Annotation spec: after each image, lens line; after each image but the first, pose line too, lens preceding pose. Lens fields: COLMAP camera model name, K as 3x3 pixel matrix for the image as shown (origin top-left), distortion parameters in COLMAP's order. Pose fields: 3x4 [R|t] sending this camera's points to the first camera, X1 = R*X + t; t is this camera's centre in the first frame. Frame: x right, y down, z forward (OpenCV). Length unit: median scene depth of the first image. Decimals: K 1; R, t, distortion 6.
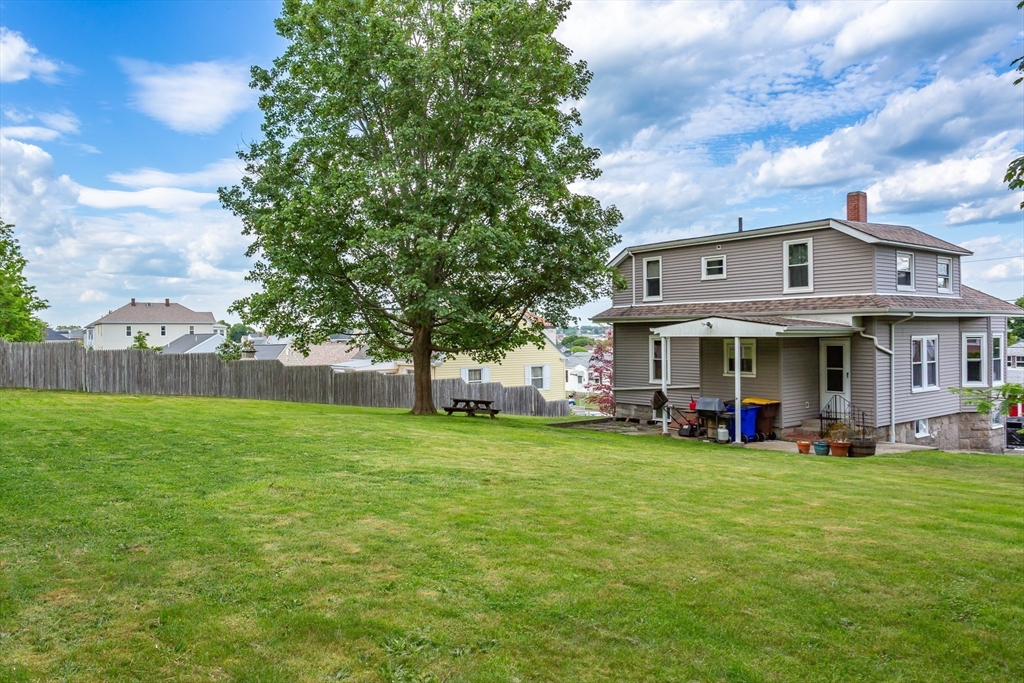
lens RADIAL K [[745.6, 0, 512.0], [0, 745.6, 341.5], [0, 0, 1]] dist [-0.000255, -0.000081]
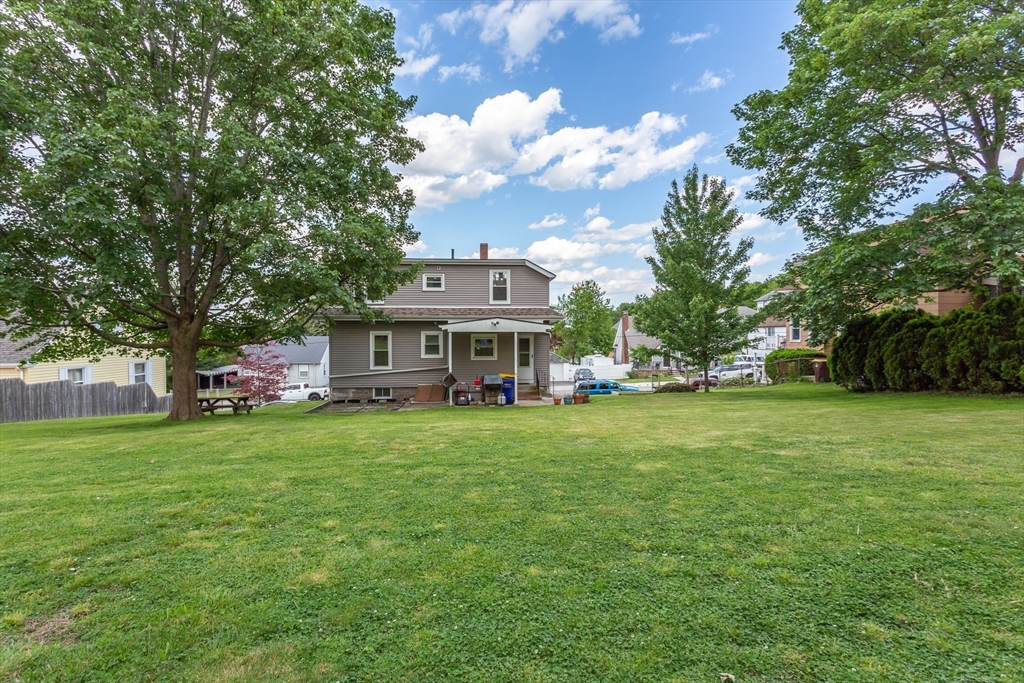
lens RADIAL K [[487.9, 0, 512.0], [0, 487.9, 341.5], [0, 0, 1]] dist [0.000870, 0.000541]
pose [[0.525822, -0.006288, 0.850572, -0.420929], [0.002668, 0.999980, 0.005743, 0.005369], [-0.850591, -0.000751, 0.525828, 0.405028]]
